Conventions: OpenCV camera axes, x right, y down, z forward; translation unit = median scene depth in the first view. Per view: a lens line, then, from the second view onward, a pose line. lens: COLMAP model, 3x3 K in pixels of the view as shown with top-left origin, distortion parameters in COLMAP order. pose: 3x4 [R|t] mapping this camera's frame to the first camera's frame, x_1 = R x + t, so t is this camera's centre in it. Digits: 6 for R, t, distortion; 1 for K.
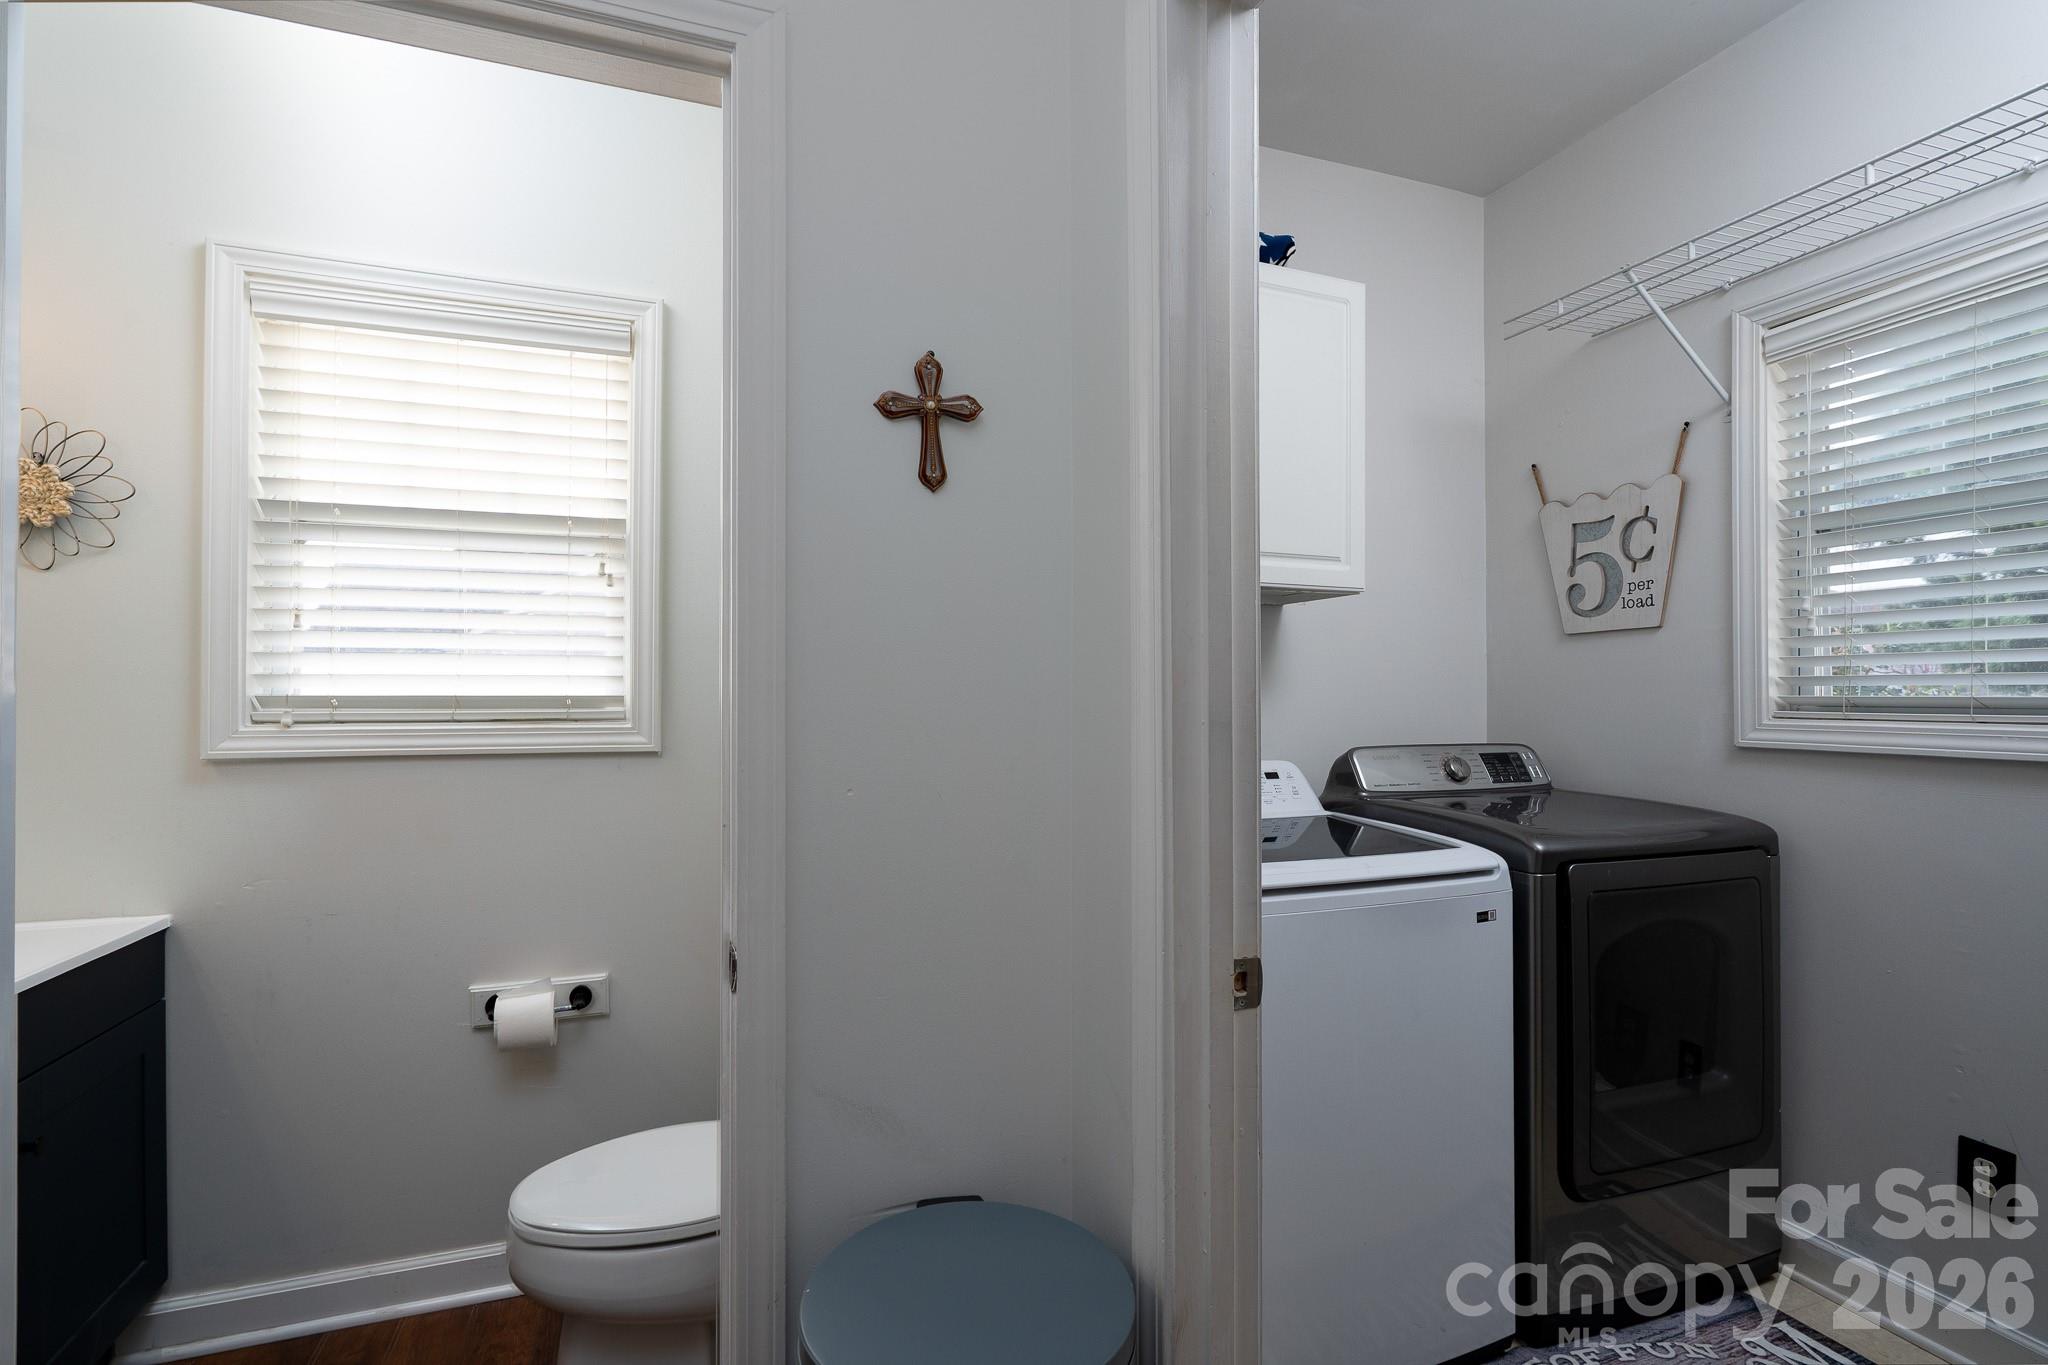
lens RADIAL K [[930.7, 0, 994.8], [0, 930.7, 694.0], [0, 0, 1]] dist [-0.006316, 0.002380]
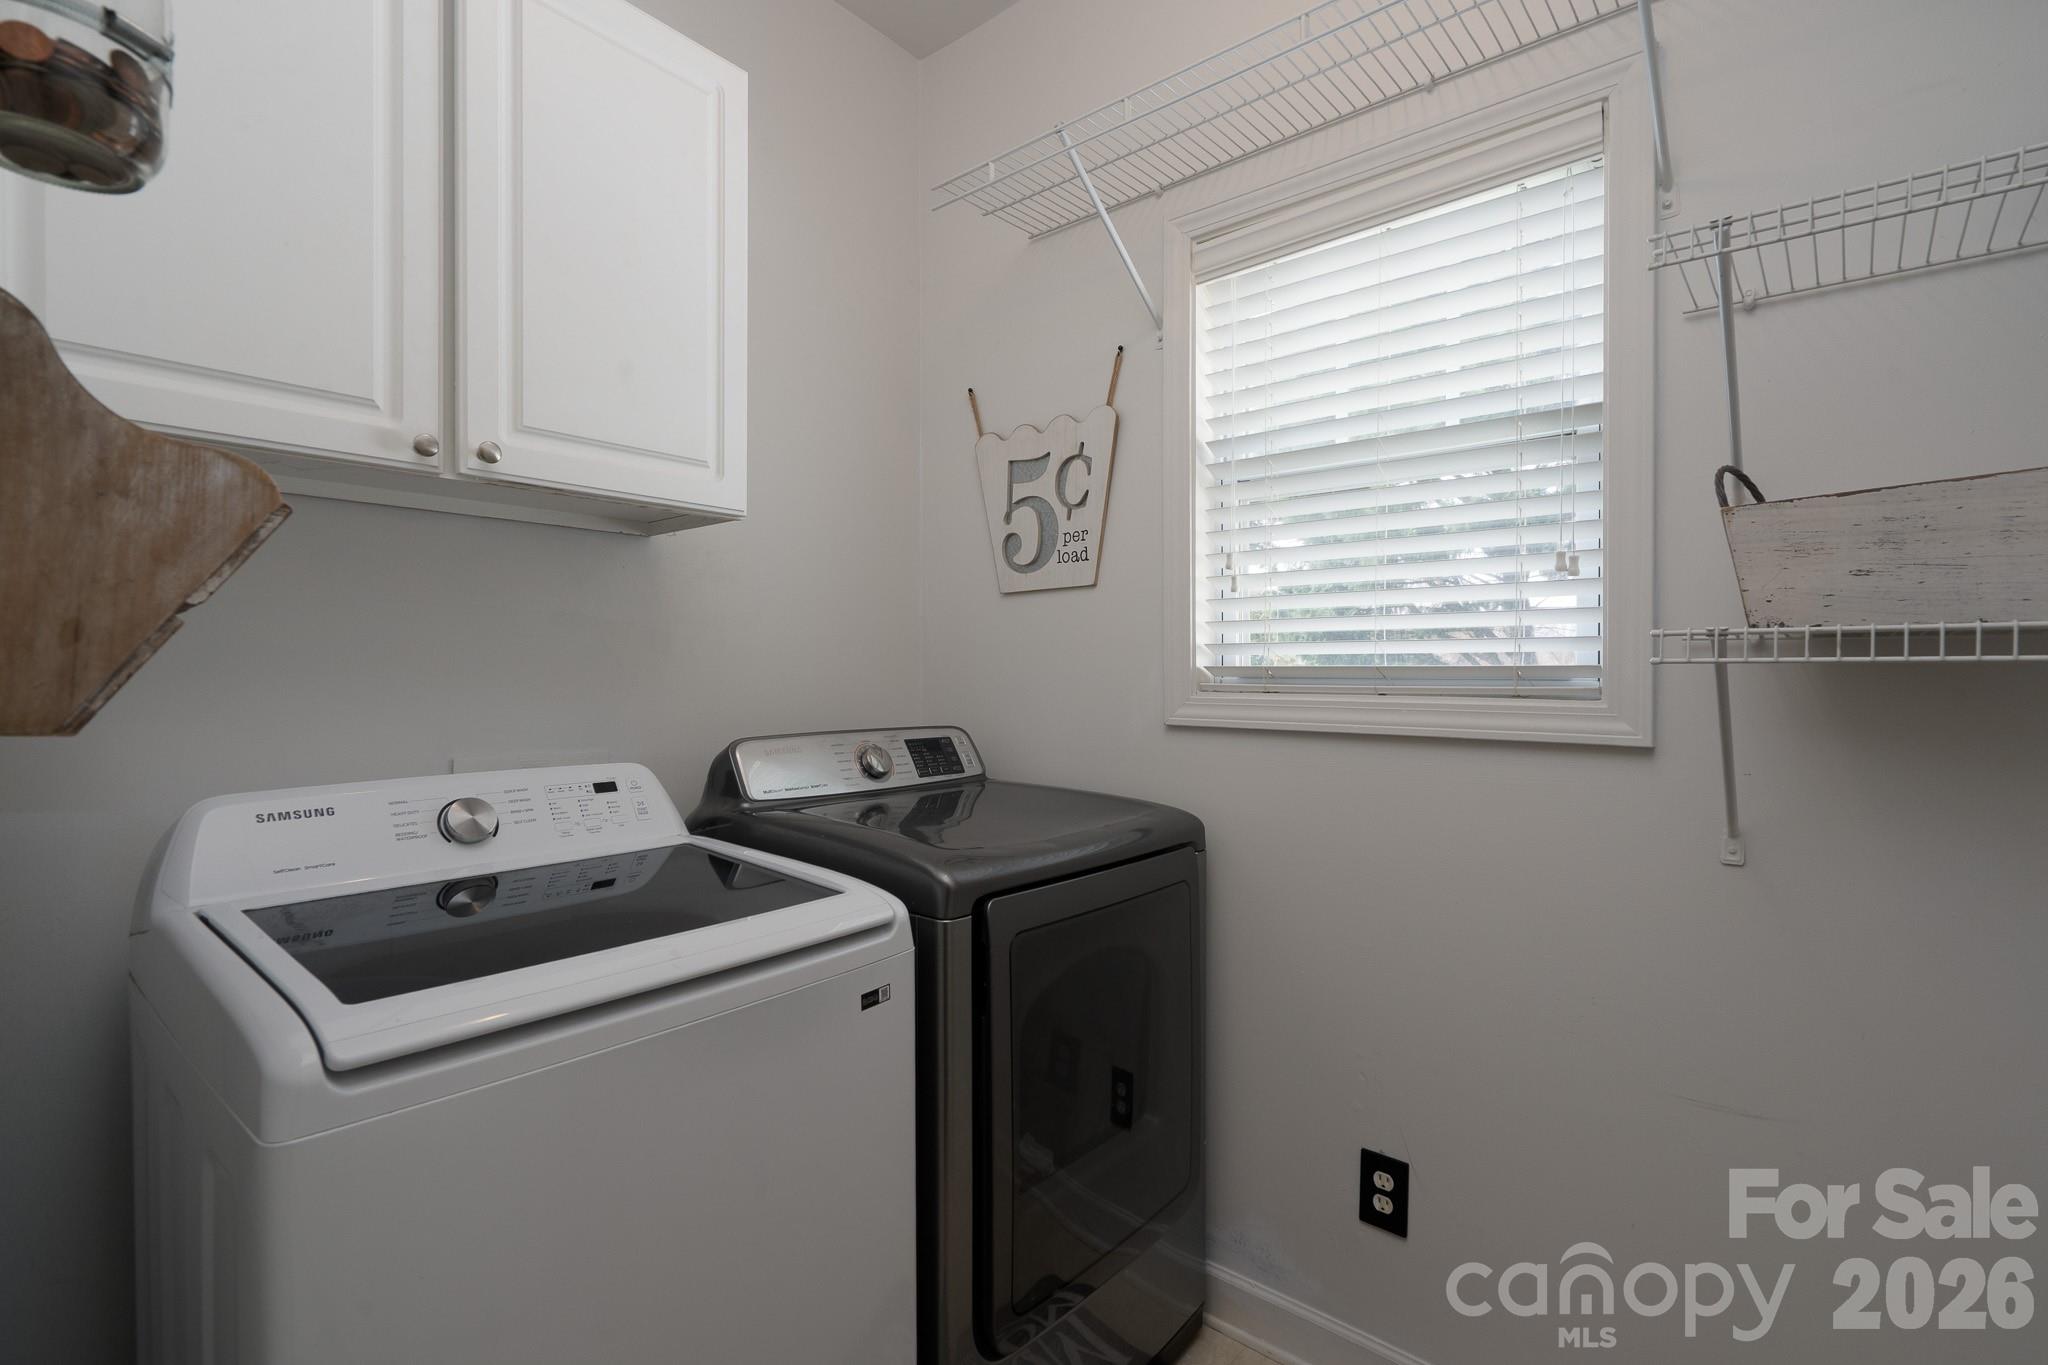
lens RADIAL K [[930.7, 0, 1018.8], [0, 930.7, 680.8], [0, 0, 1]] dist [-0.006316, 0.002380]
pose [[0.858263, -0.004677, 0.513189, 0.212522], [-0.001059, 0.999940, 0.010884, 0.005915], [-0.513209, -0.009884, 0.858206, 0.293363]]
